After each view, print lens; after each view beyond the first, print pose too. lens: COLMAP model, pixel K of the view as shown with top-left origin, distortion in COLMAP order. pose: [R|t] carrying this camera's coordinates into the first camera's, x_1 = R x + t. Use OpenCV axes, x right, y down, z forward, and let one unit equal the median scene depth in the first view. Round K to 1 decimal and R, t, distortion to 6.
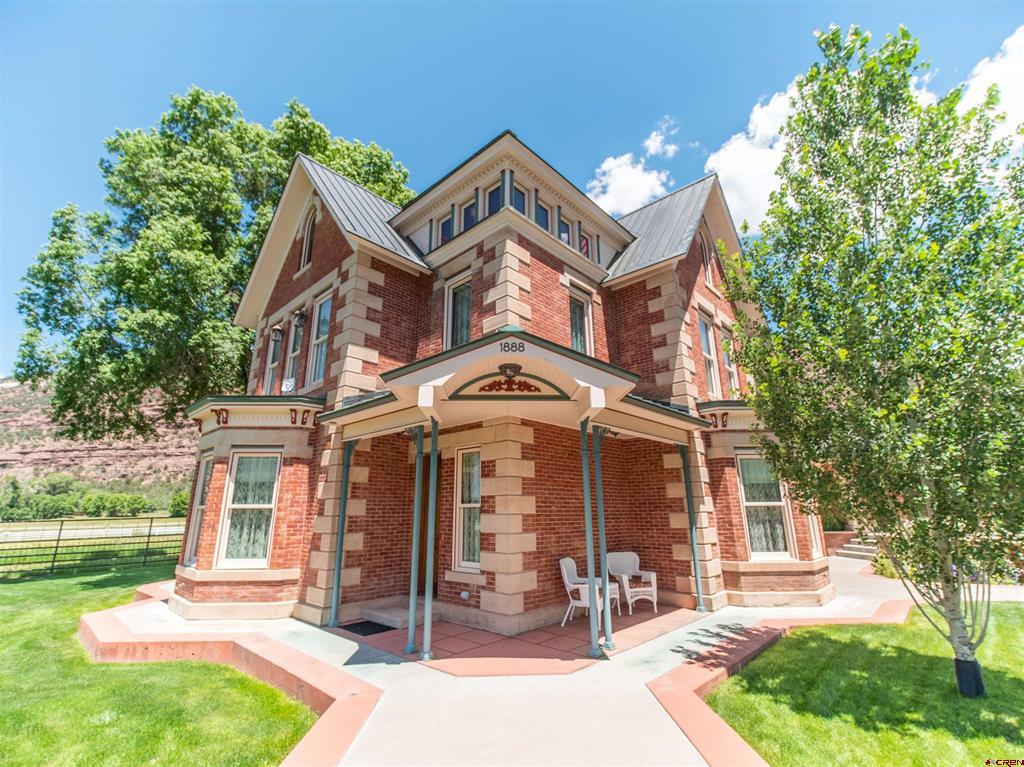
lens RADIAL K [[466.0, 0, 508.0], [0, 466.0, 383.6], [0, 0, 1]] dist [0.001211, 0.000010]
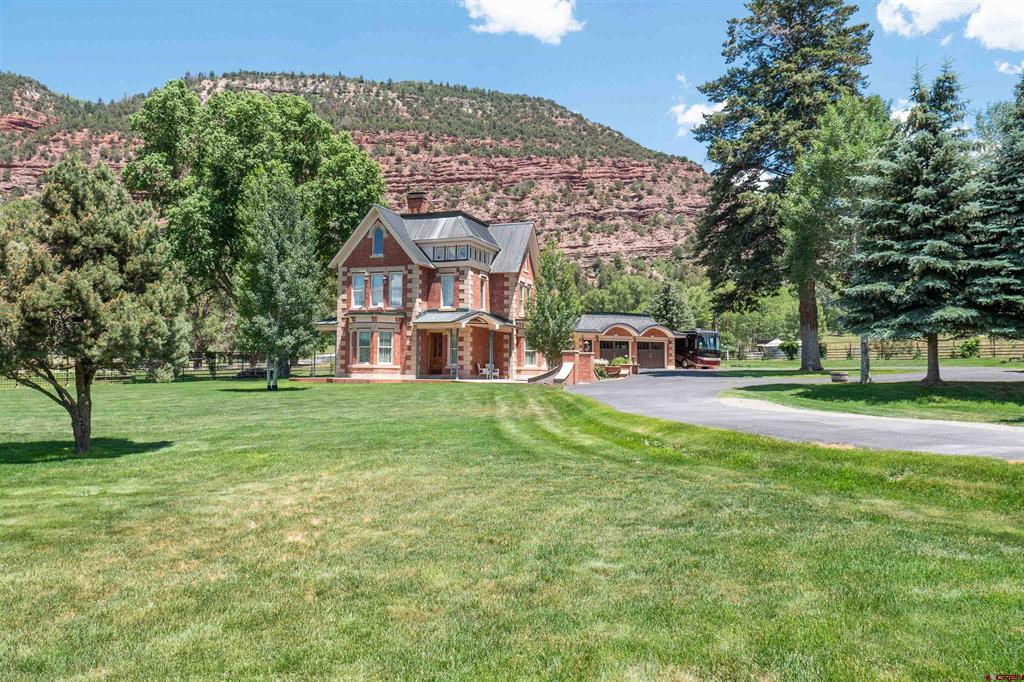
lens RADIAL K [[708.1, 0, 512.2], [0, 708.1, 342.9], [0, 0, 1]] dist [-0.000001, 0.000000]
pose [[0.920406, 0.031429, 0.389699, -1.562388], [-0.121901, 0.970144, 0.209670, -0.850360], [-0.371475, -0.240486, 0.896757, -3.514896]]
